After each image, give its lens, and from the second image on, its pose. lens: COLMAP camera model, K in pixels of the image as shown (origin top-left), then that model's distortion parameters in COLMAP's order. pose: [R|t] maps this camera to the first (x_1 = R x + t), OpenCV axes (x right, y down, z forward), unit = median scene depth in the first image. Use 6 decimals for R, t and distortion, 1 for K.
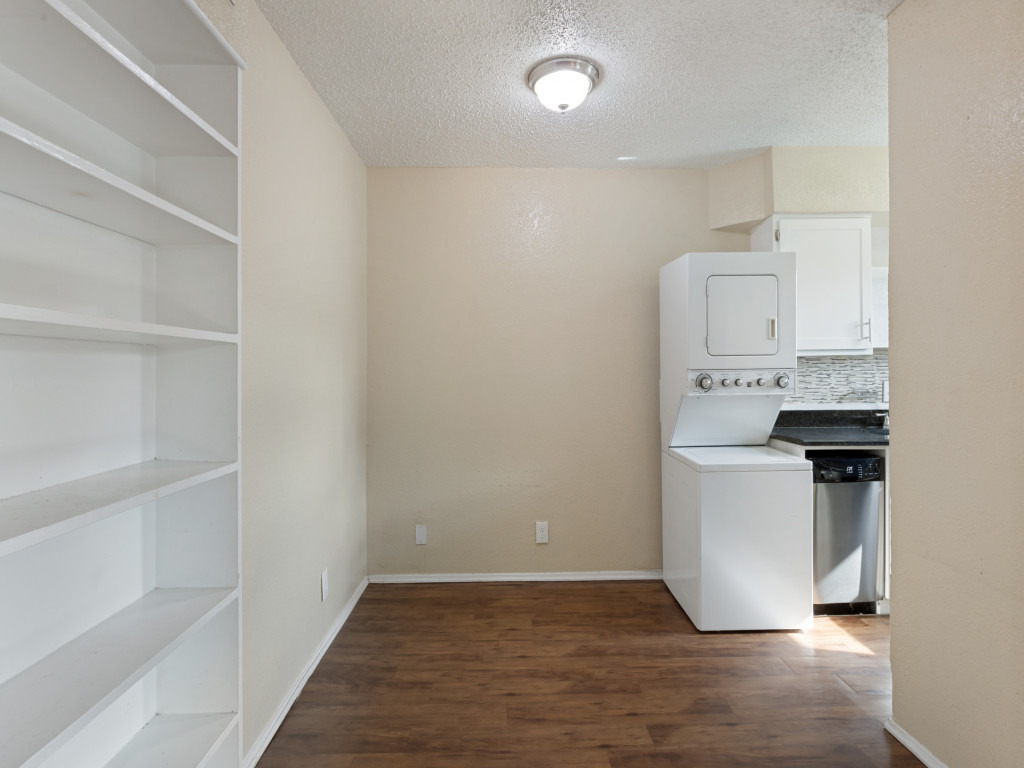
lens RADIAL K [[537.6, 0, 513.8], [0, 537.6, 371.4], [0, 0, 1]] dist [-0.001299, -0.000466]
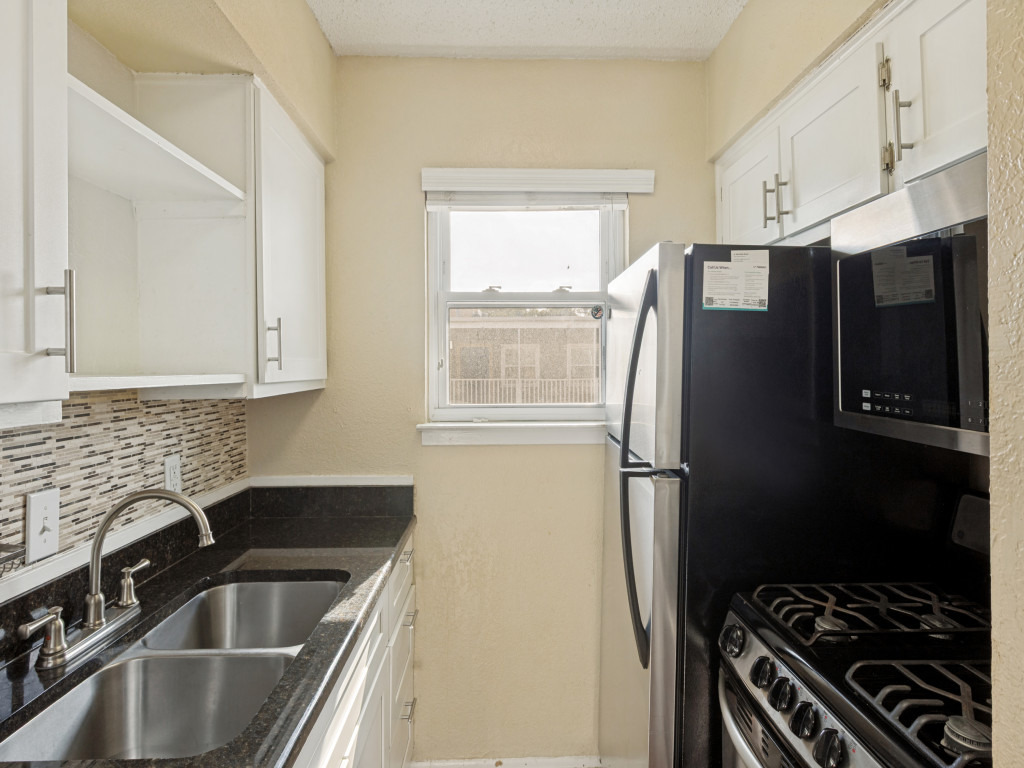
lens RADIAL K [[537.6, 0, 513.8], [0, 537.6, 371.4], [0, 0, 1]] dist [-0.001299, -0.000466]
pose [[-0.004567, 0.005783, 0.999973, 0.475161], [-0.000094, 0.999983, -0.005784, -0.059072], [-0.999990, -0.000121, -0.004566, 0.893018]]
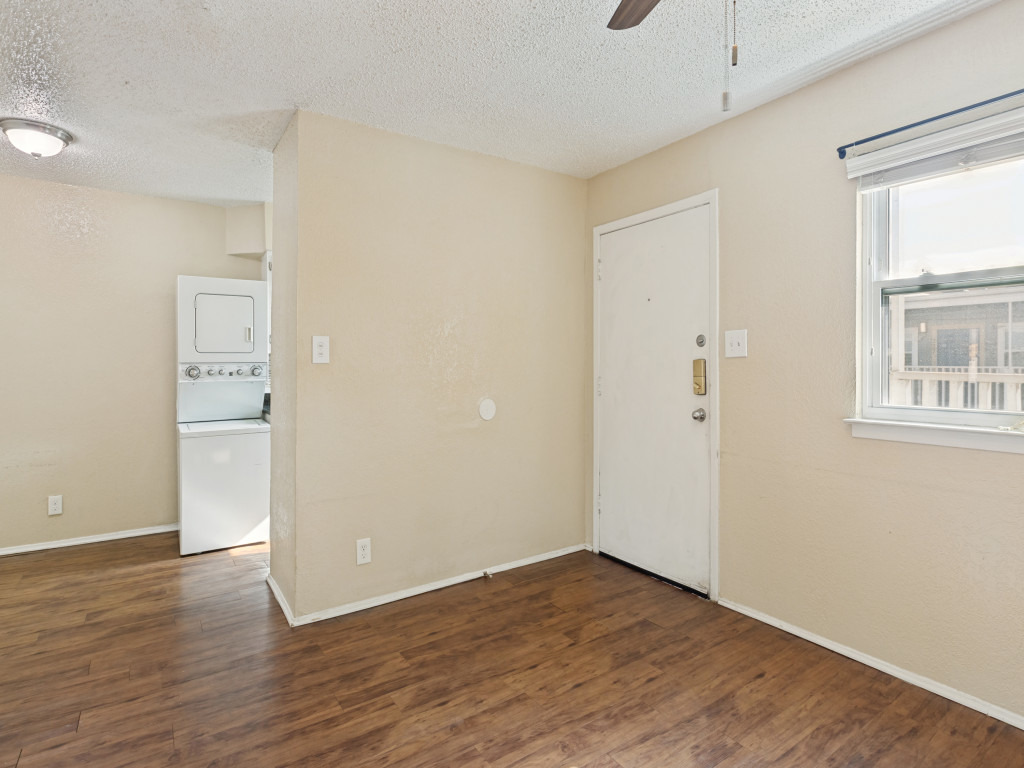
lens RADIAL K [[545.5, 0, 517.1], [0, 545.5, 360.9], [0, 0, 1]] dist [0.000592, -0.000650]
pose [[0.840601, 0.009517, 0.541571, 0.295583], [-0.010080, 0.999947, -0.001927, -0.013882], [-0.541560, -0.003839, 0.840653, -0.591082]]
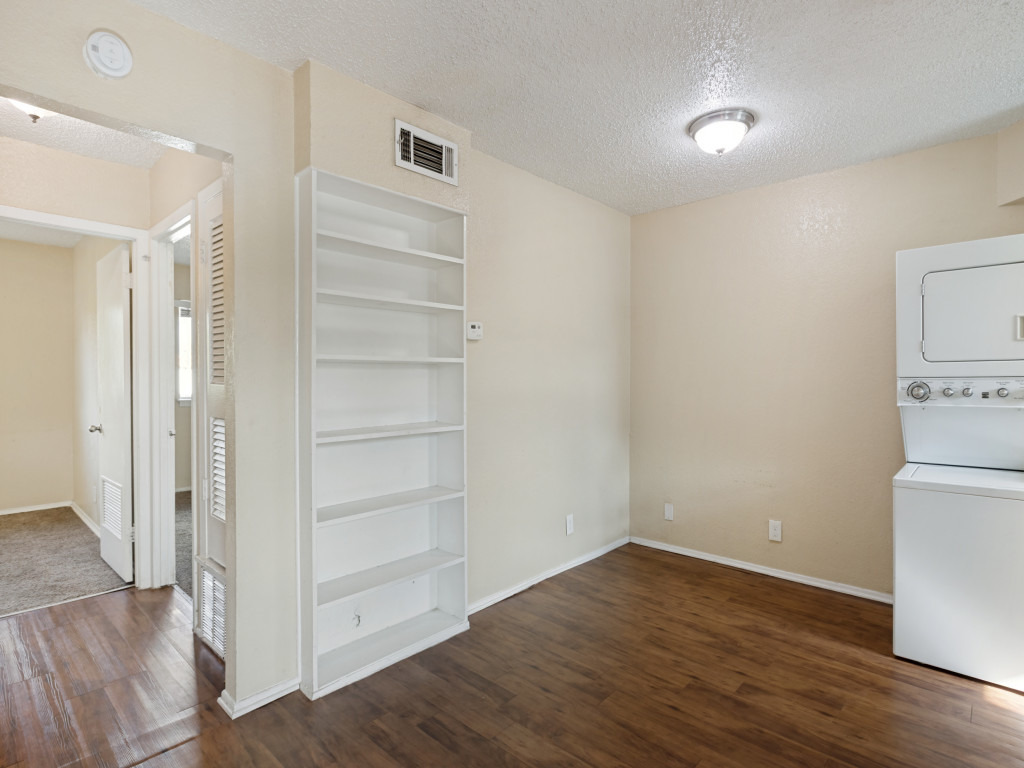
lens RADIAL K [[528.4, 0, 512.0], [0, 528.4, 384.0], [0, 0, 1]] dist [-0.004495, -0.000891]
pose [[0.718799, 0.014062, -0.695075, 0.478172], [-0.002341, 0.999839, 0.017806, -0.006171], [0.695214, -0.011171, 0.718716, -0.118199]]
